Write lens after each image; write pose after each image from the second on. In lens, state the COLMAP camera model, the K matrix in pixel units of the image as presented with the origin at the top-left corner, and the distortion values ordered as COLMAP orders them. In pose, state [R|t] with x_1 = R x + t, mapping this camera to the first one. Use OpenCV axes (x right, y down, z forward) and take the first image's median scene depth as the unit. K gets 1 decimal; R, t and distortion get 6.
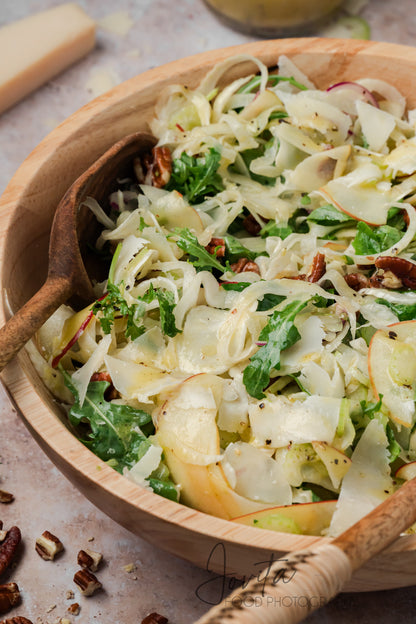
lens RADIAL K [[2583.9, 0, 208.0], [0, 2583.9, 312.0], [0, 0, 1]] dist [0.034718, -1.694862]
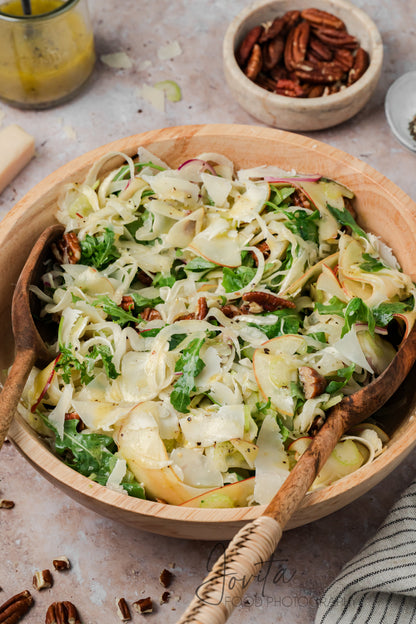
lens RADIAL K [[2583.9, 0, 208.0], [0, 2583.9, 312.0], [0, 0, 1]] dist [0.034718, -1.694862]
pose [[0.977702, -0.178633, 0.110404, -0.112347], [0.167517, 0.980480, 0.102941, -0.161654], [-0.126638, -0.082151, 0.988541, -0.401841]]
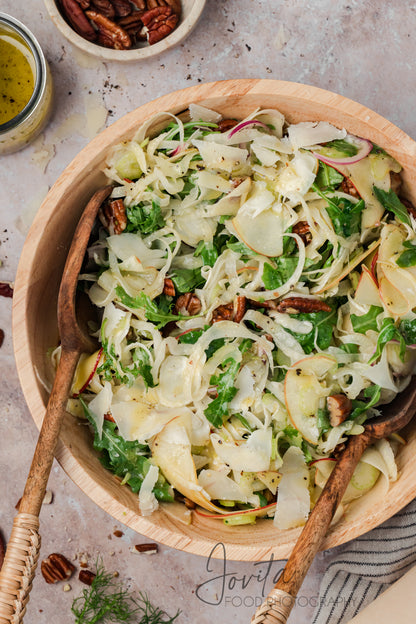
lens RADIAL K [[2583.9, 0, 208.0], [0, 2583.9, 312.0], [0, 0, 1]] dist [0.034718, -1.694862]
pose [[0.989784, -0.142576, -0.000337, 0.024317], [0.107290, 0.743258, 0.660346, -0.993922], [-0.093899, -0.653635, 0.750962, -0.098425]]
